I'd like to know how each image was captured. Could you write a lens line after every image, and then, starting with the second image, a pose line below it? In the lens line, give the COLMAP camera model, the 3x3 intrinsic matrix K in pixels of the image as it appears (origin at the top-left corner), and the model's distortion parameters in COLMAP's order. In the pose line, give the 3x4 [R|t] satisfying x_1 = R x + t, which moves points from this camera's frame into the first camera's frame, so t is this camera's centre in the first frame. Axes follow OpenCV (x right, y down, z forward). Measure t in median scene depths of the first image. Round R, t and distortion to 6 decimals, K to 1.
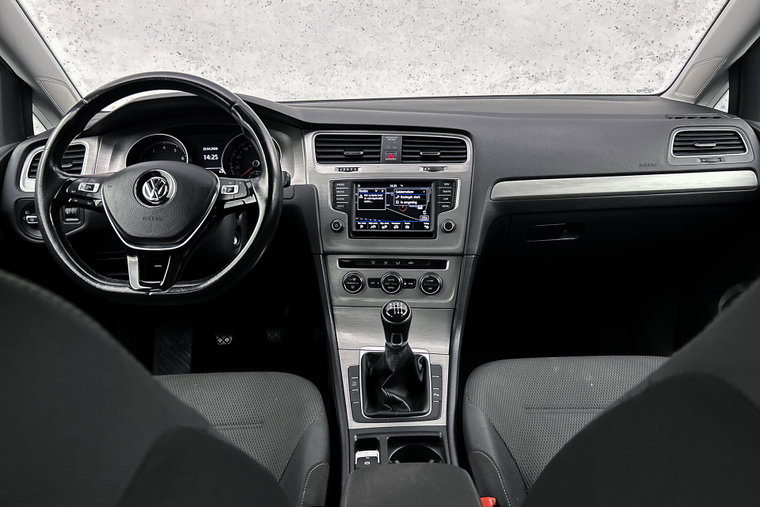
lens RADIAL K [[575.1, 0, 376.7], [0, 575.1, 264.7], [0, 0, 1]] dist [0.059593, -0.077190]
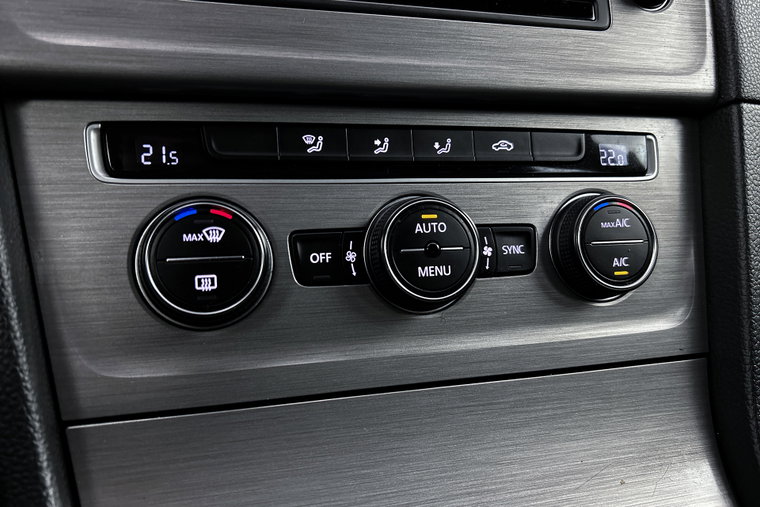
lens RADIAL K [[575.1, 0, 378.9], [0, 575.1, 255.0], [0, 0, 1]] dist [0.059593, -0.077190]
pose [[0.925297, -0.036863, 0.377446, -0.057415], [0.093918, 0.986536, -0.133887, 0.057033], [-0.367429, 0.159335, 0.916301, 0.832443]]
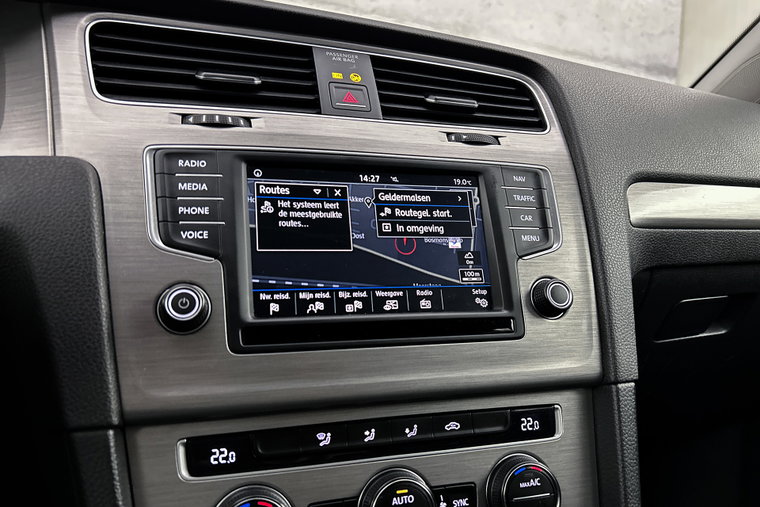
lens RADIAL K [[575.1, 0, 377.0], [0, 575.1, 256.2], [0, 0, 1]] dist [0.059593, -0.077190]
pose [[0.913898, 0.015900, 0.405633, -0.095241], [0.094205, 0.963648, -0.250018, -0.016175], [-0.394862, 0.266703, 0.879177, 0.729950]]
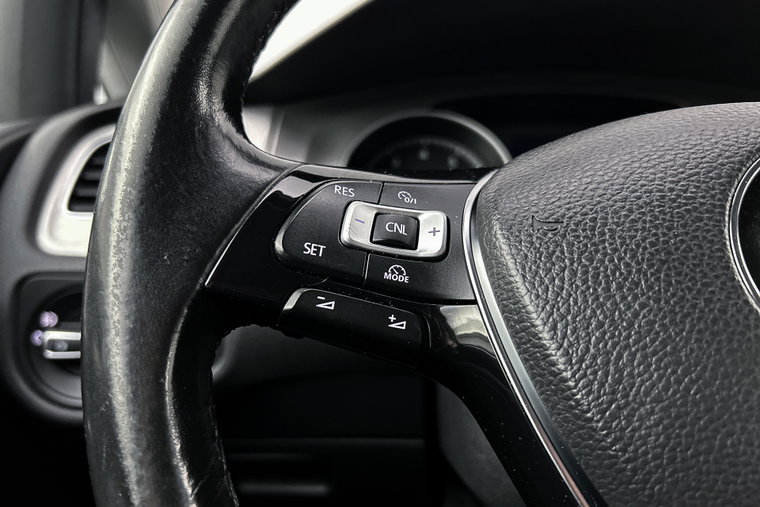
lens RADIAL K [[575.1, 0, 385.4], [0, 575.1, 254.8], [0, 0, 1]] dist [0.059593, -0.077190]
pose [[0.998247, 0.037307, -0.045950, -0.404337], [-0.044076, 0.986707, -0.156420, -0.081610], [0.039504, 0.158171, 0.986621, 0.686523]]
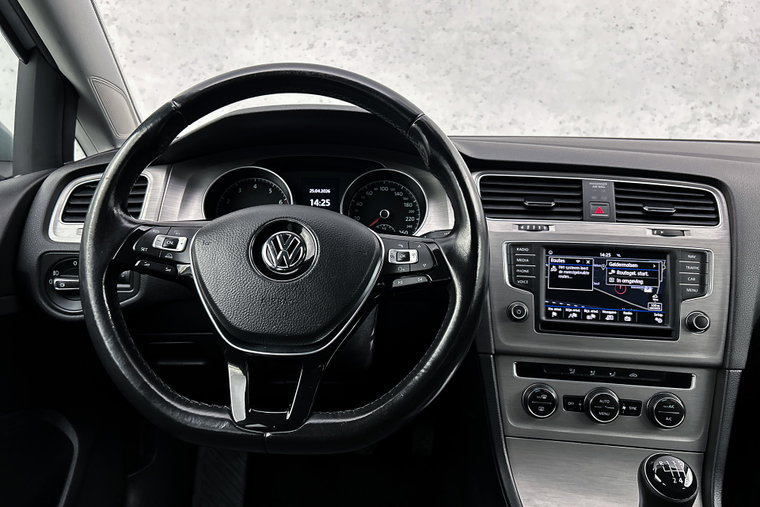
lens RADIAL K [[575.1, 0, 375.3], [0, 575.1, 260.4], [0, 0, 1]] dist [0.059593, -0.077190]
pose [[0.998995, 0.043823, -0.009385, -0.228188], [-0.044517, 0.994480, -0.095010, -0.056174], [0.005170, 0.095332, 0.995432, 0.335852]]
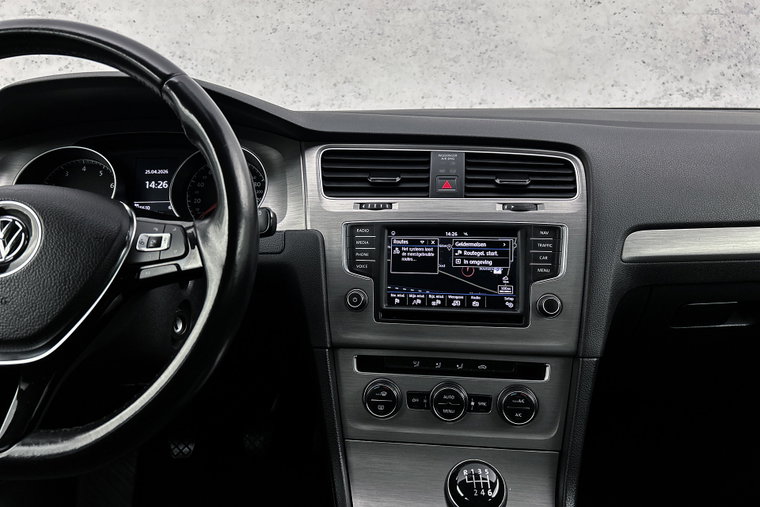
lens RADIAL K [[575.1, 0, 376.8], [0, 575.1, 247.3], [0, 0, 1]] dist [0.059593, -0.077190]
pose [[0.999886, 0.014688, -0.003476, -0.046186], [-0.014950, 0.995463, -0.093963, -0.066333], [0.002080, 0.094005, 0.995570, 0.407472]]
